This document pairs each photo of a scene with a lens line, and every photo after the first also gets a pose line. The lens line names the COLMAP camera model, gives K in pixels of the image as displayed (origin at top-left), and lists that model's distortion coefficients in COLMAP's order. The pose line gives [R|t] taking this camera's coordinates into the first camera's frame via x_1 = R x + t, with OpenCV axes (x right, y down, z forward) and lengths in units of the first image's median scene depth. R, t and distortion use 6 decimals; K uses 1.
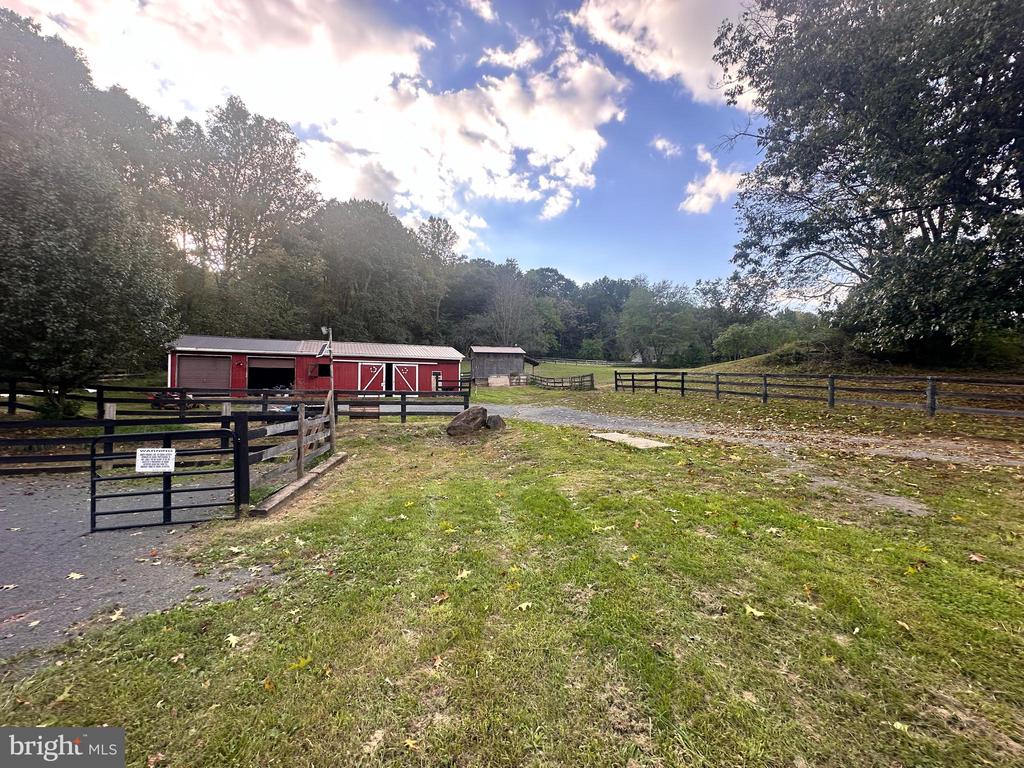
lens RADIAL K [[406.7, 0, 512.0], [0, 406.7, 384.0], [0, 0, 1]] dist [-0.001906, -0.000229]
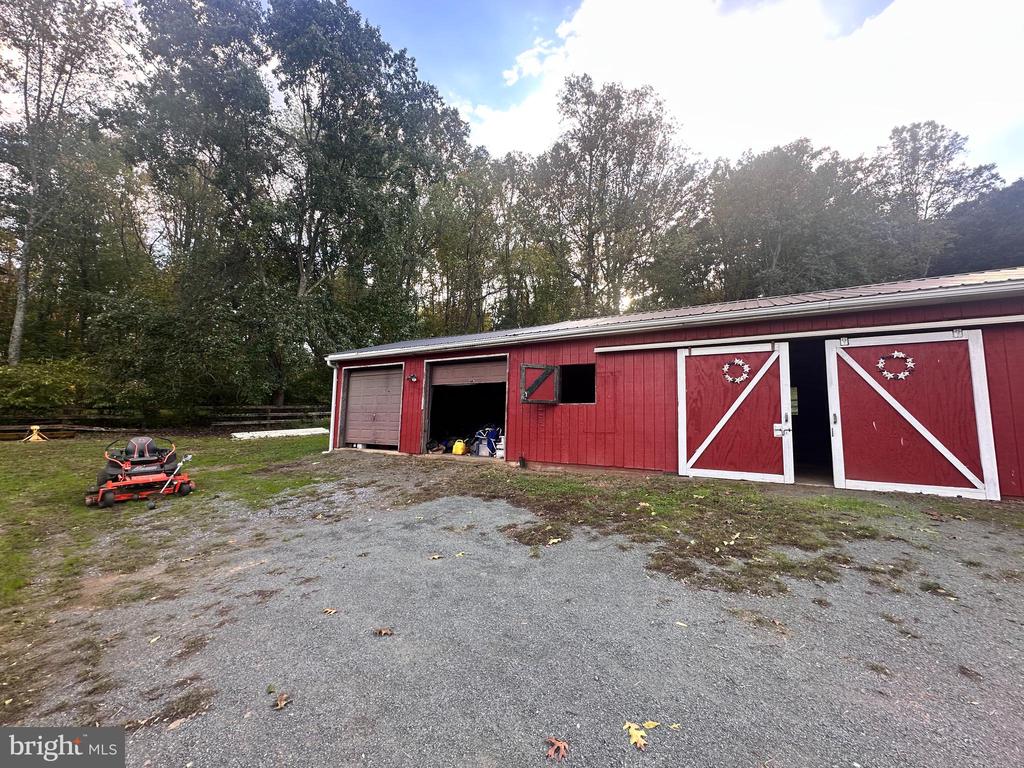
lens RADIAL K [[406.7, 0, 512.0], [0, 406.7, 384.0], [0, 0, 1]] dist [-0.001906, -0.000229]
pose [[0.581435, -0.064660, -0.811019, -0.216509], [-0.003107, 0.996653, -0.081688, -0.005899], [0.813587, 0.050016, 0.579289, 0.738969]]
